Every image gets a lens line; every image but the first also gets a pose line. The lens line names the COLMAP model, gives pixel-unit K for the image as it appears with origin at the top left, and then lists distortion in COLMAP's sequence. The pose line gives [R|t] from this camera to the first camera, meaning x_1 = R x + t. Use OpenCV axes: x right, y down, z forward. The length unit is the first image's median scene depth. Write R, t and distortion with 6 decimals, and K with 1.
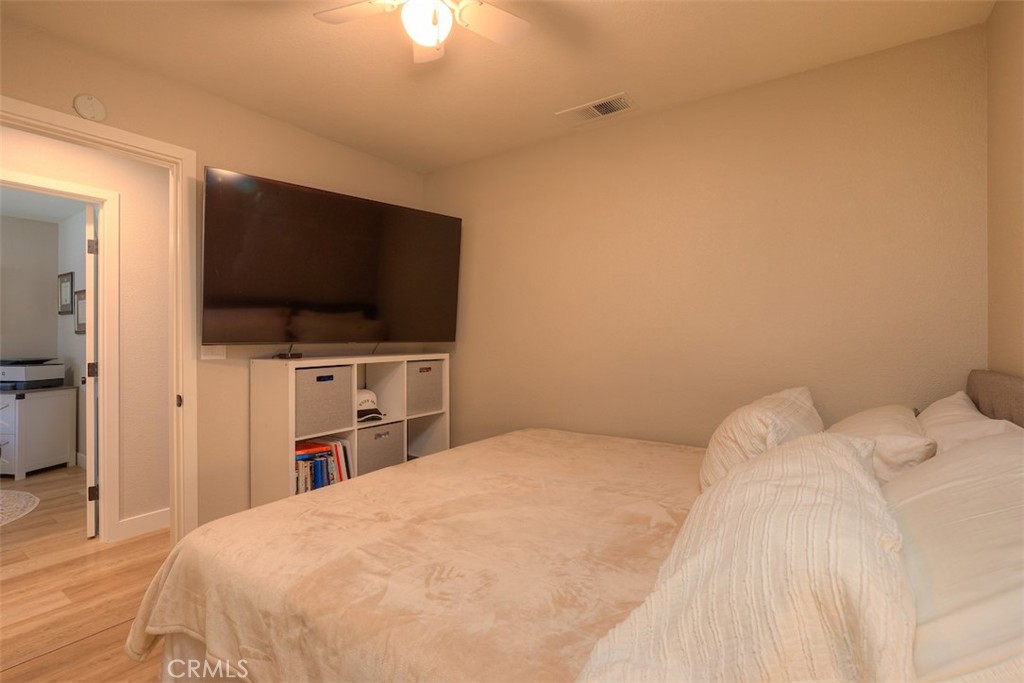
lens RADIAL K [[474.1, 0, 515.0], [0, 474.1, 339.9], [0, 0, 1]] dist [-0.003843, -0.000098]
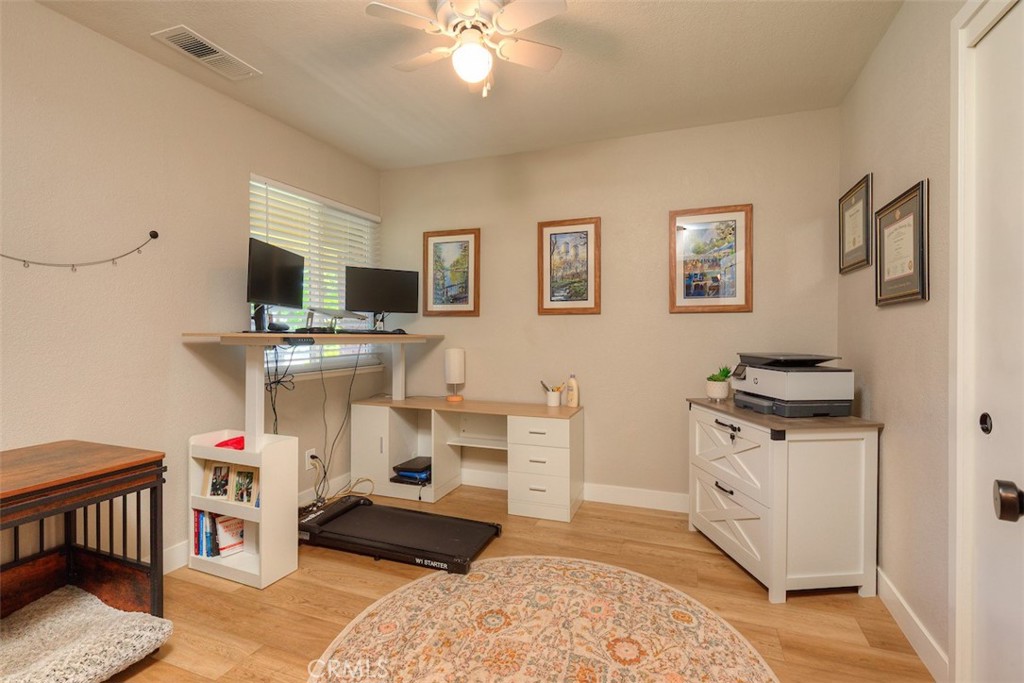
lens RADIAL K [[474.1, 0, 514.5], [0, 474.1, 337.3], [0, 0, 1]] dist [-0.003843, -0.000098]
pose [[0.228934, 0.003906, -0.973434, -0.579488], [0.000424, 0.999991, 0.004112, 0.015943], [0.973442, -0.001354, 0.228930, 0.569298]]
